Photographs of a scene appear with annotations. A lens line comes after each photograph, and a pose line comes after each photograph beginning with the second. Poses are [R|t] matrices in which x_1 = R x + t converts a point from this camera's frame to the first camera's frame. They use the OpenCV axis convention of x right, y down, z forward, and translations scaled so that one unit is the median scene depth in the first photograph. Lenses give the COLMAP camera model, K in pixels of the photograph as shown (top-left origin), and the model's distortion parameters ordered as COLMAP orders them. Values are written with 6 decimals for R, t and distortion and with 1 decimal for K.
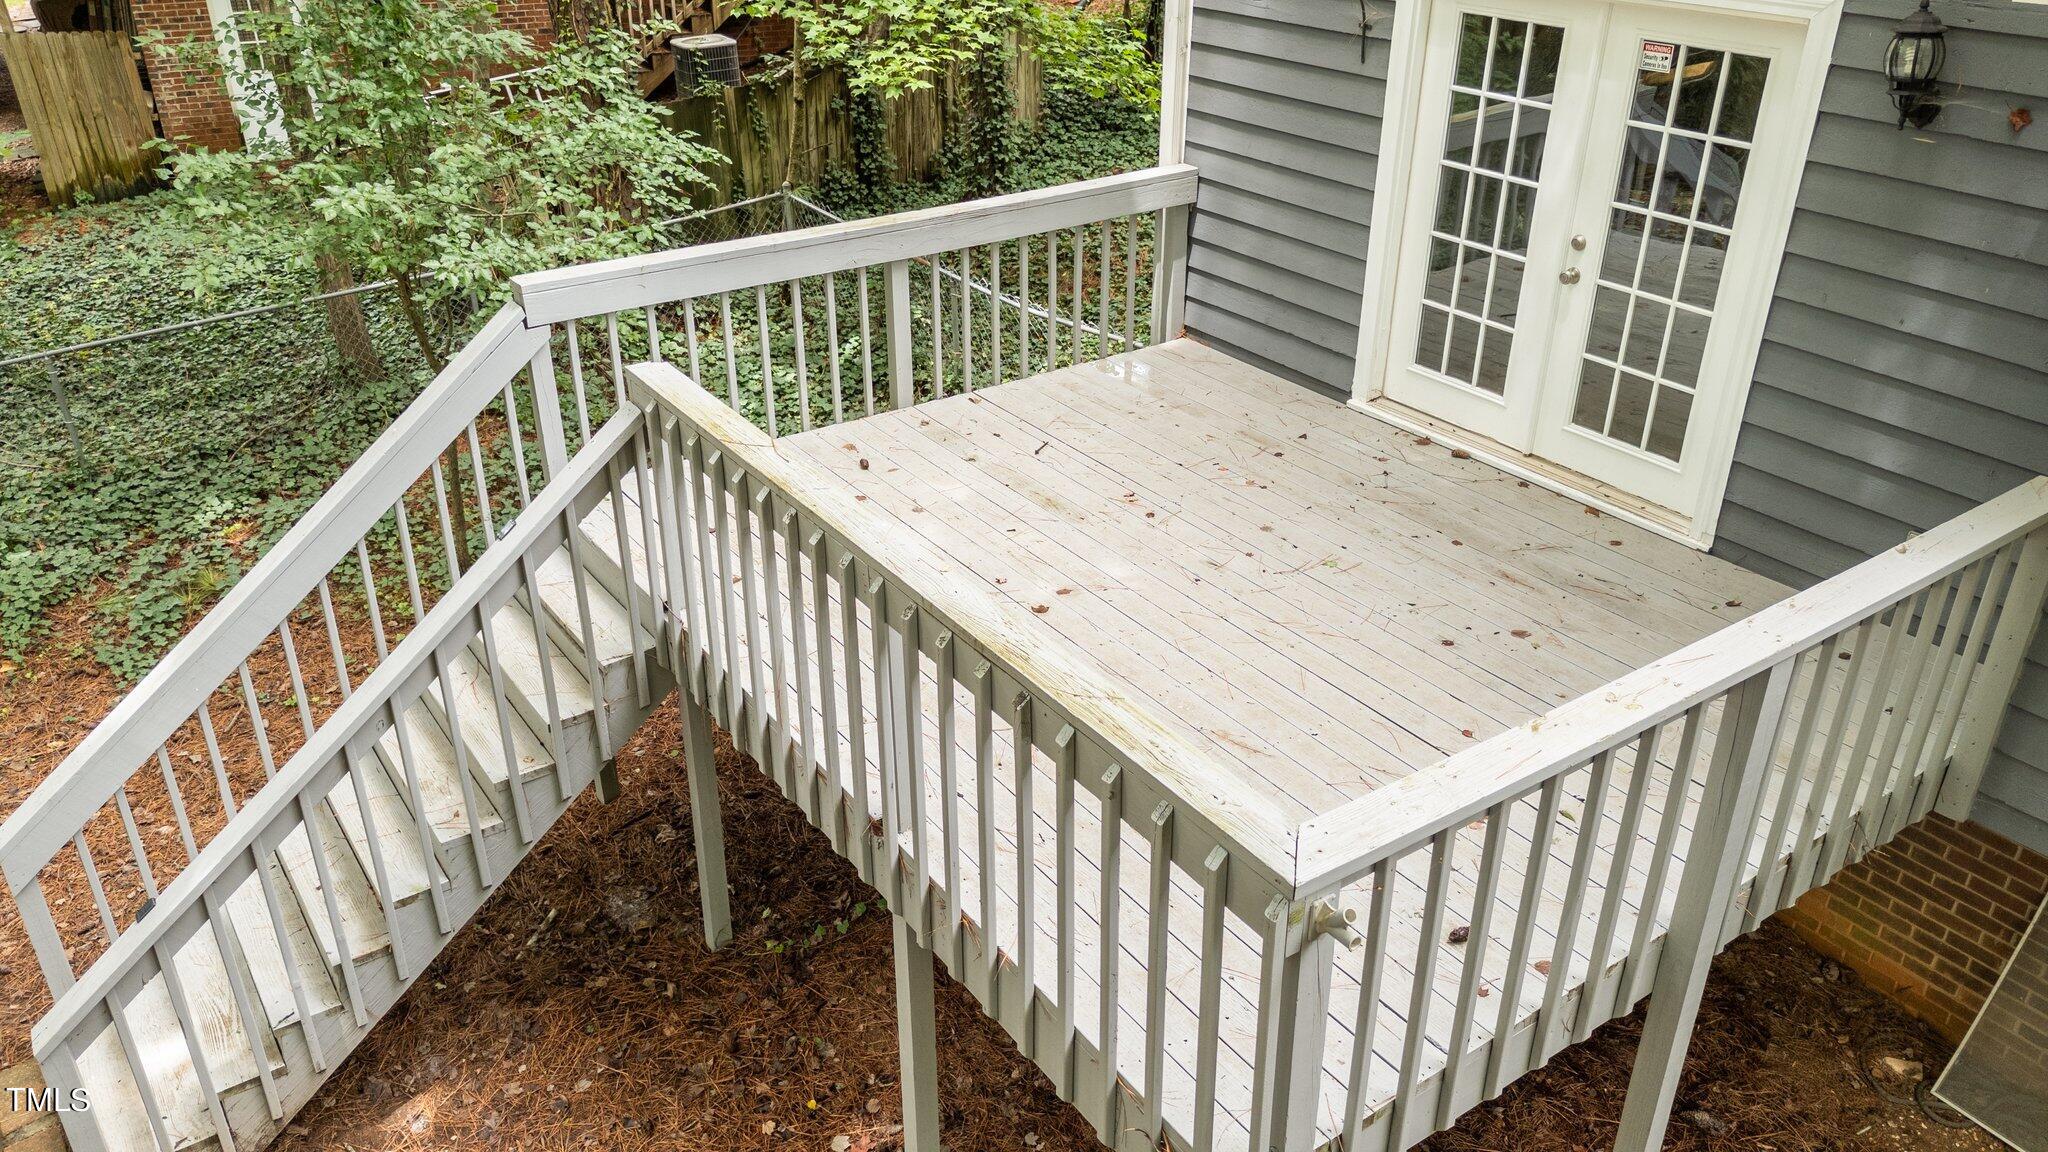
lens RADIAL K [[1513.4, 0, 1024.7], [0, 1513.4, 563.4], [0, 0, 1]] dist [0.059287, -0.061472]
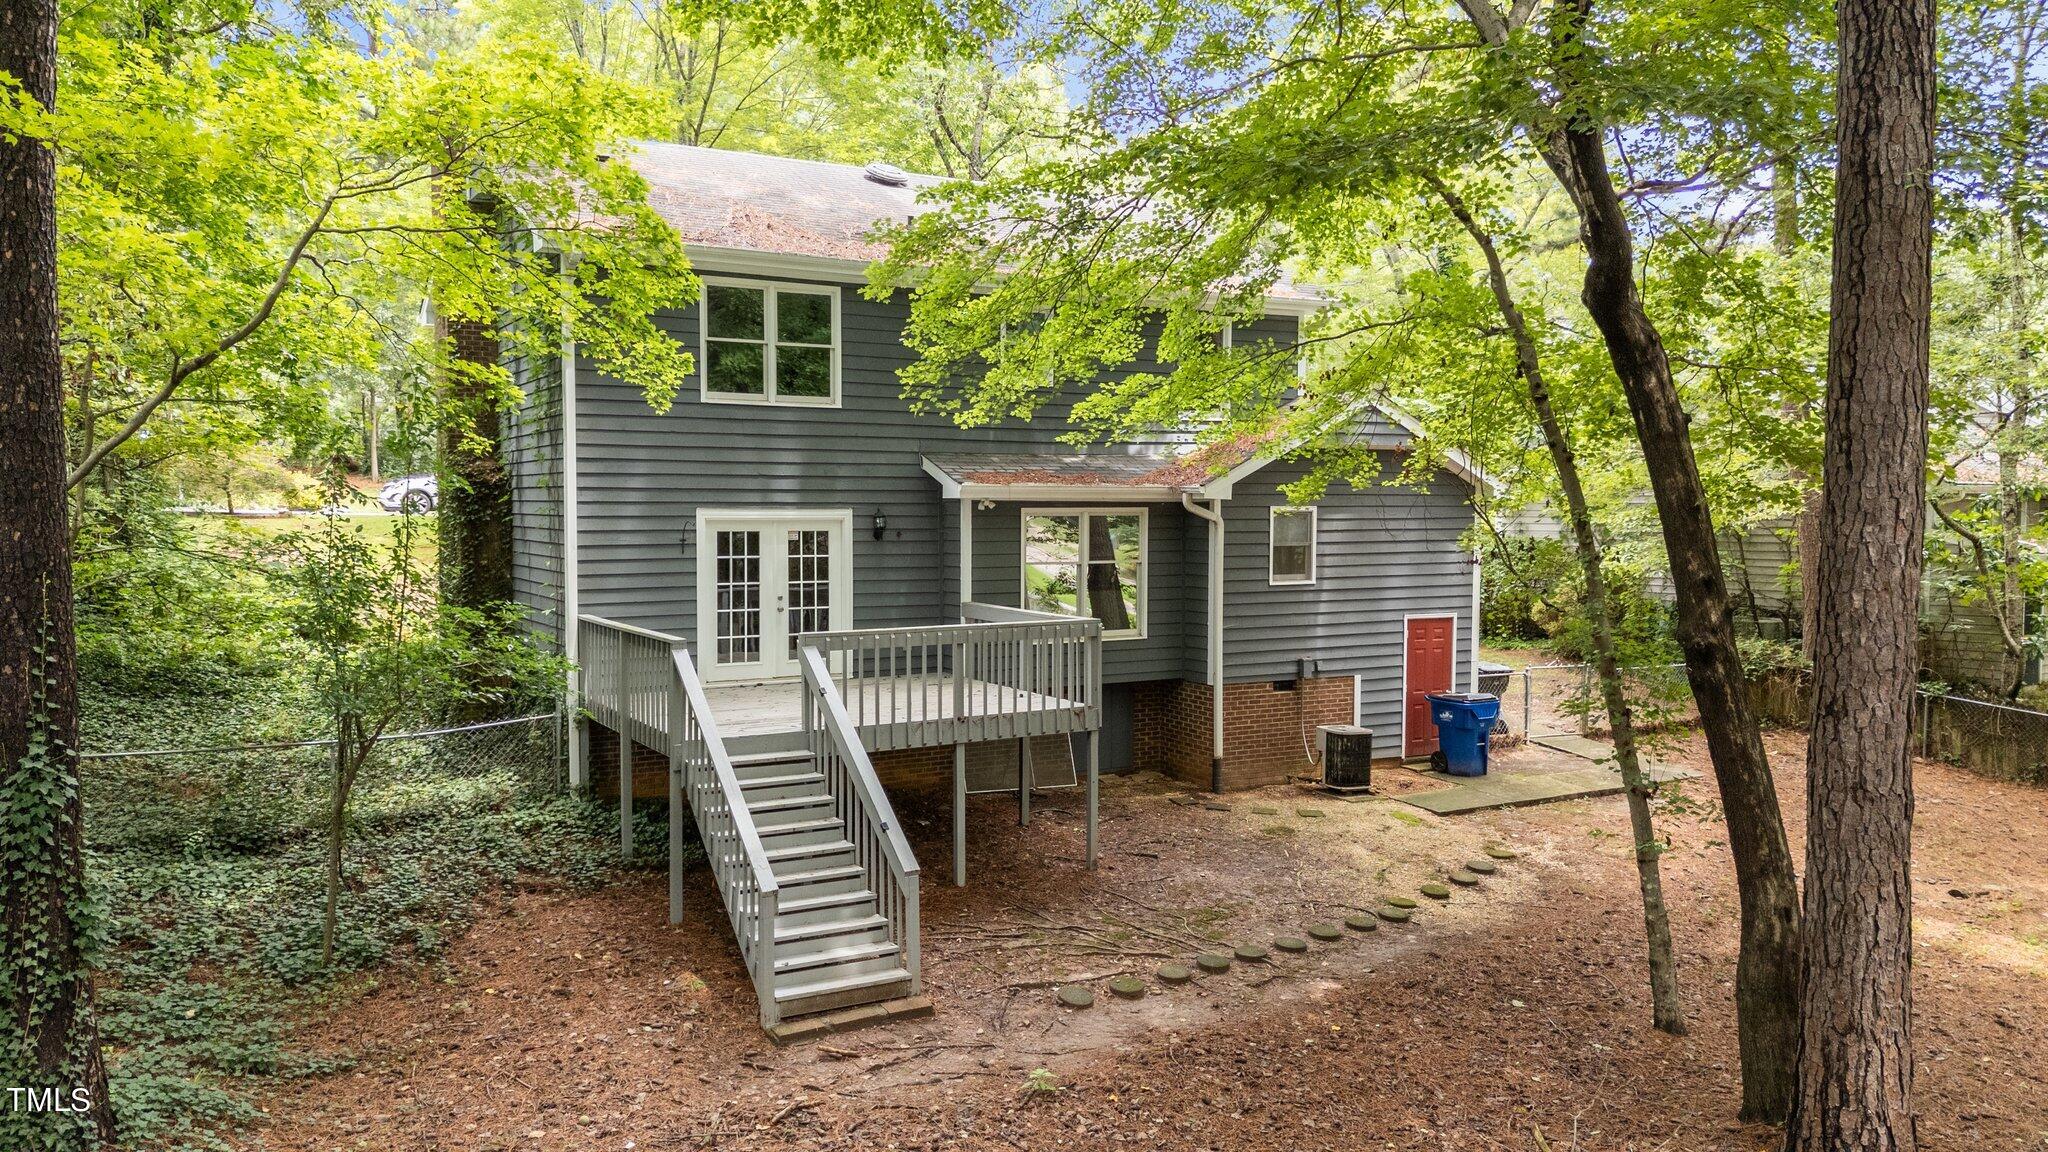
lens RADIAL K [[1513.4, 0, 1024.7], [0, 1513.4, 563.4], [0, 0, 1]] dist [0.059287, -0.061472]
pose [[0.052957, -0.061533, 0.996699, -2.564644], [0.459838, 0.887484, 0.030358, -0.150719], [-0.886423, 0.456712, 0.075293, 0.359685]]
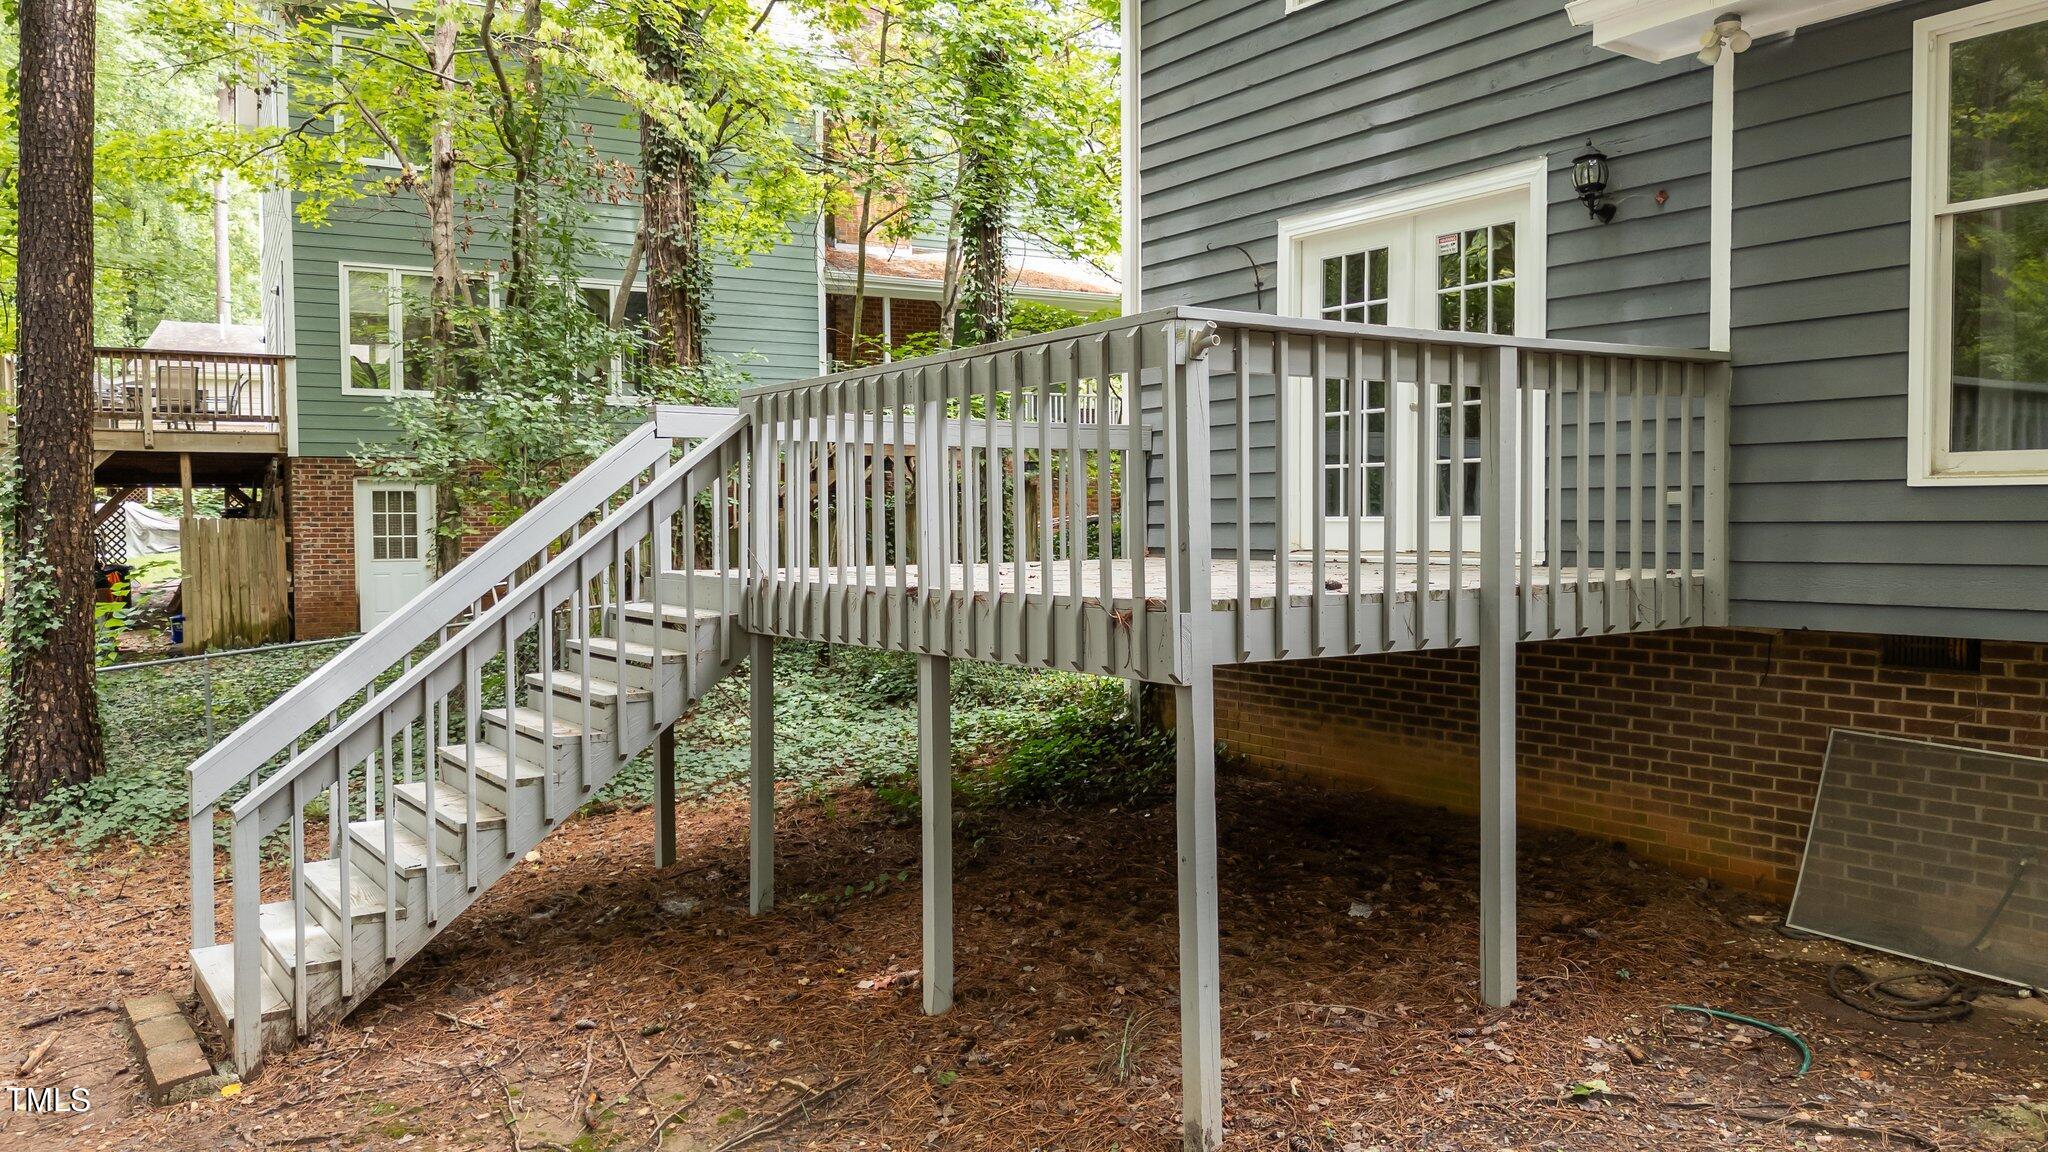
lens RADIAL K [[1513.4, 0, 1024.7], [0, 1513.4, 563.4], [0, 0, 1]] dist [0.059287, -0.061472]
pose [[0.999977, -0.006847, -0.000158, 0.003206], [0.006068, 0.896445, -0.443113, 0.572371], [0.003176, 0.443102, 0.896466, -0.175686]]
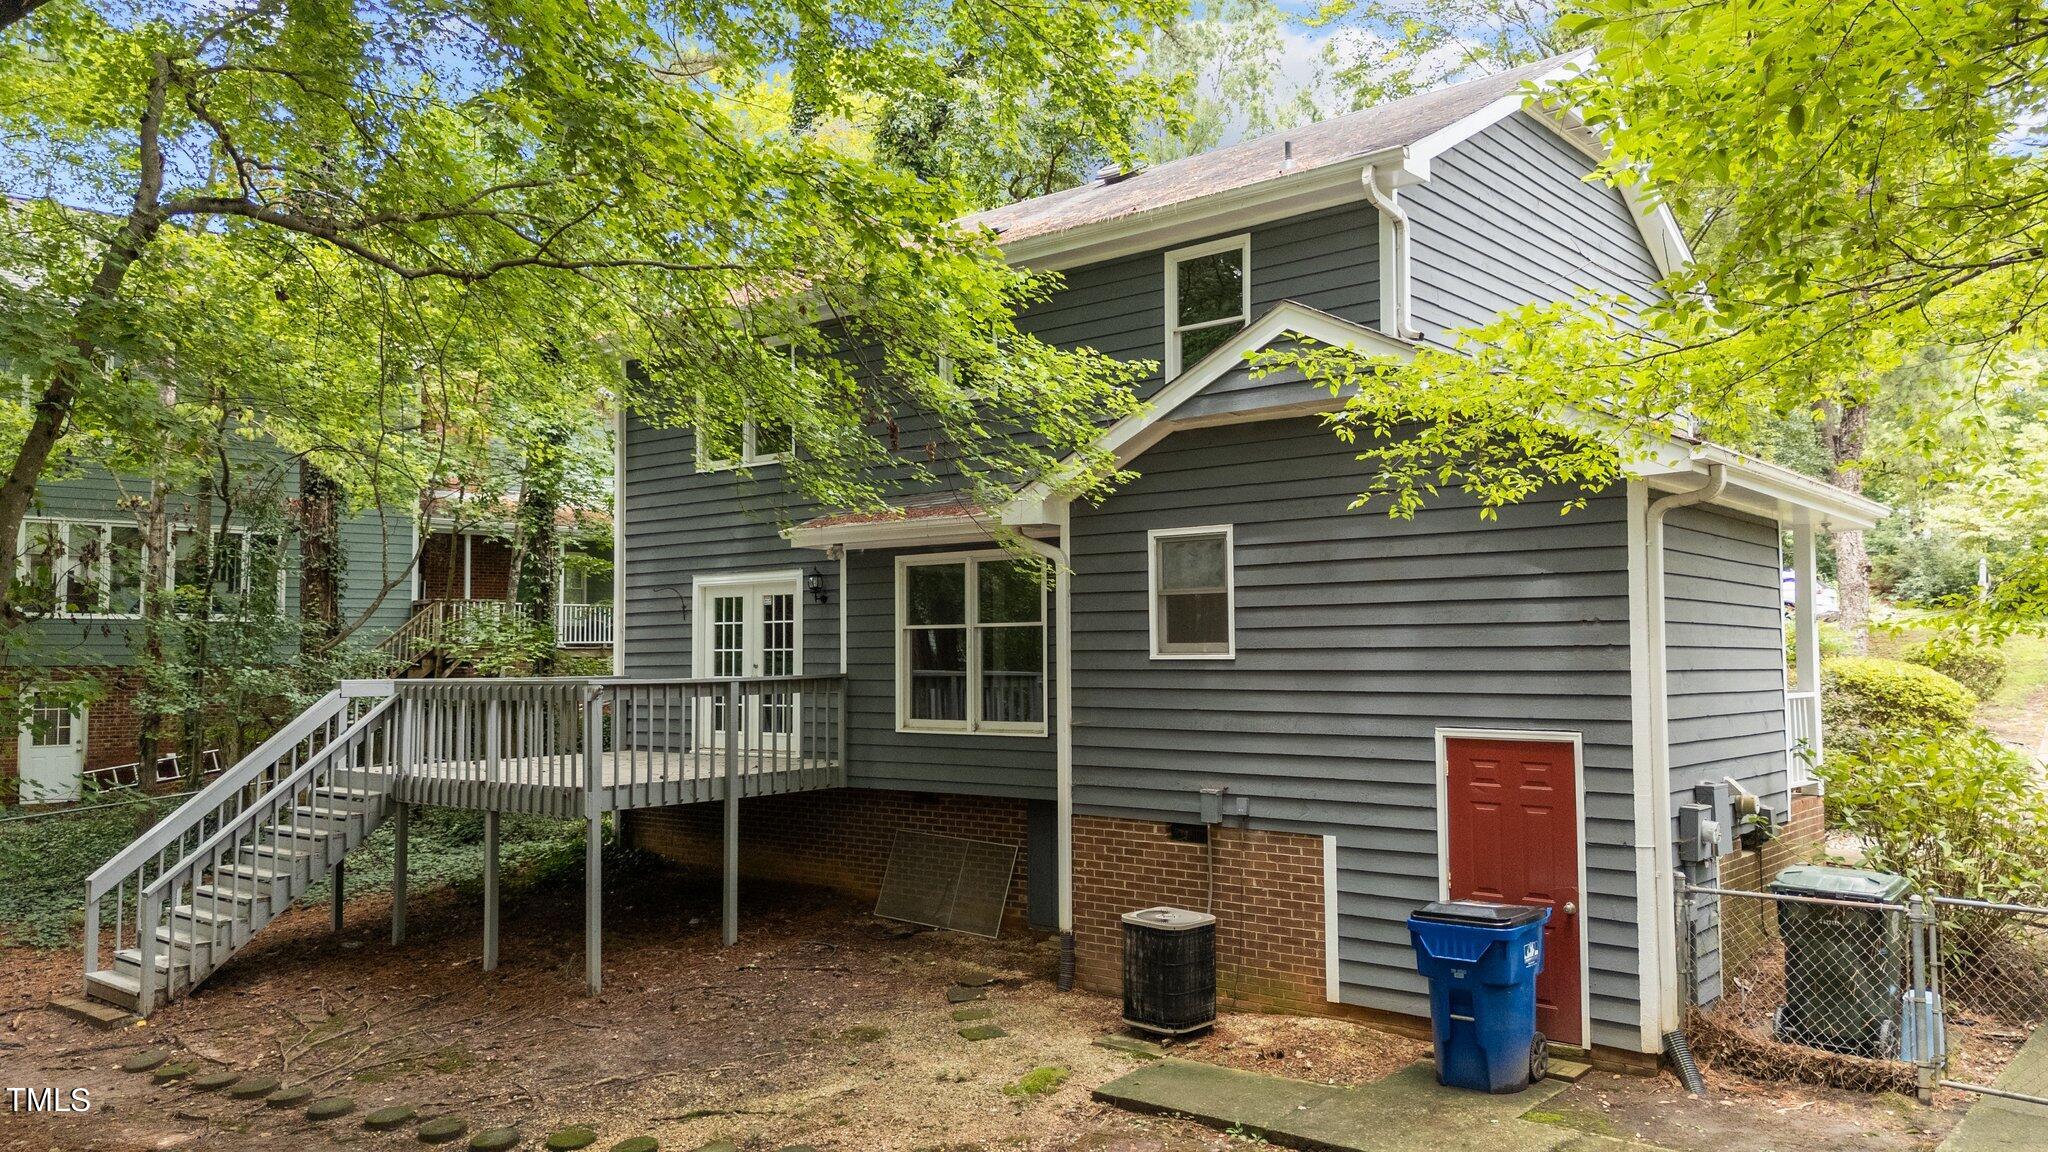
lens RADIAL K [[1513.4, 0, 1024.7], [0, 1513.4, 563.4], [0, 0, 1]] dist [0.059287, -0.061472]
pose [[0.964731, 0.010712, 0.263021, 0.110658], [0.129084, 0.851543, -0.508145, 1.153881], [-0.229417, 0.524175, 0.820127, -1.555902]]
